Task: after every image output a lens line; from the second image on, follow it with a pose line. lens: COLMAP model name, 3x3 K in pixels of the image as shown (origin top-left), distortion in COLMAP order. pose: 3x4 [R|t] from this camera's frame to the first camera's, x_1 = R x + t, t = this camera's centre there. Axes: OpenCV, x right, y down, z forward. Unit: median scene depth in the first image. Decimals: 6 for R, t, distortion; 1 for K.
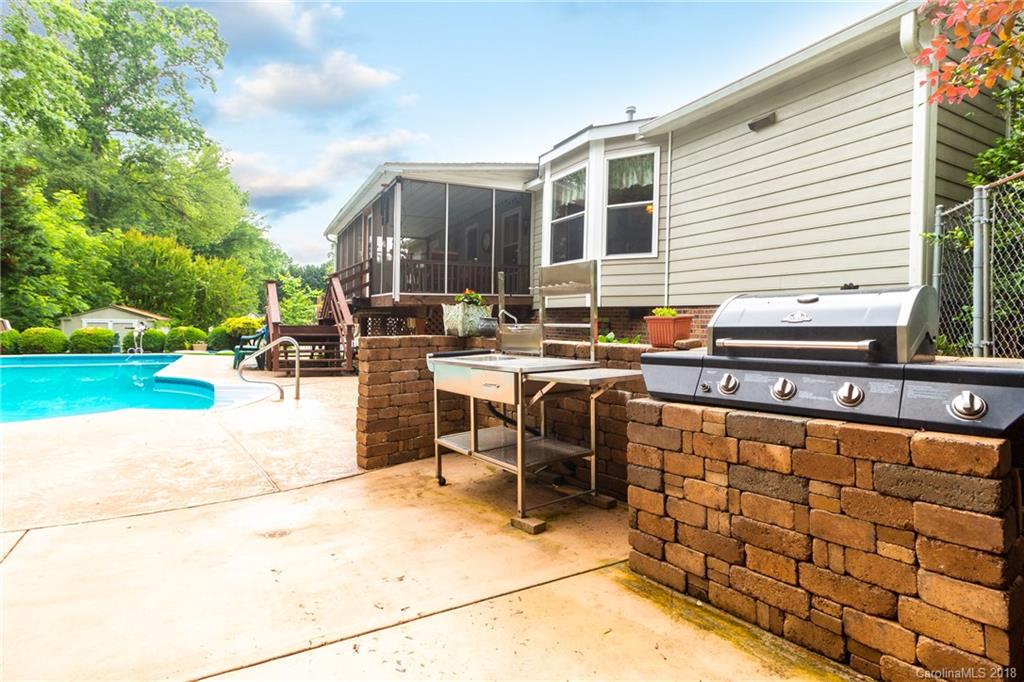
lens RADIAL K [[492.5, 0, 511.4], [0, 492.5, 321.1], [0, 0, 1]] dist [-0.000264, 0.000123]
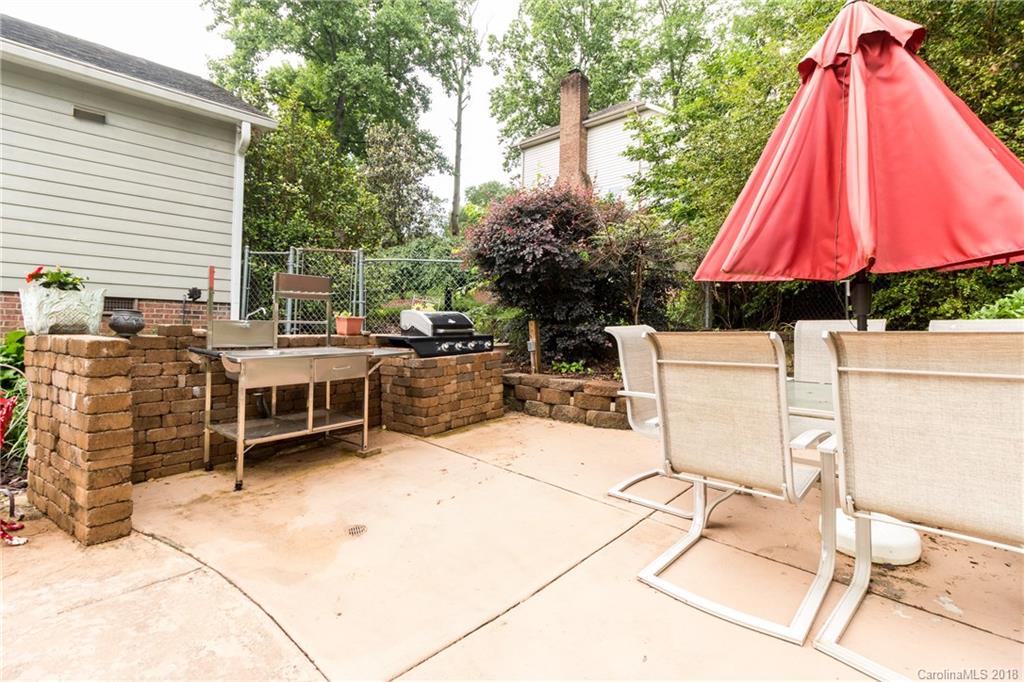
lens RADIAL K [[468.1, 0, 515.6], [0, 468.1, 325.1], [0, 0, 1]] dist [0.001616, 0.000065]
pose [[-0.254303, -0.010580, 0.967067, -1.162268], [-0.022388, 0.999737, 0.005050, -0.003300], [-0.966865, -0.020366, -0.254473, 0.727445]]
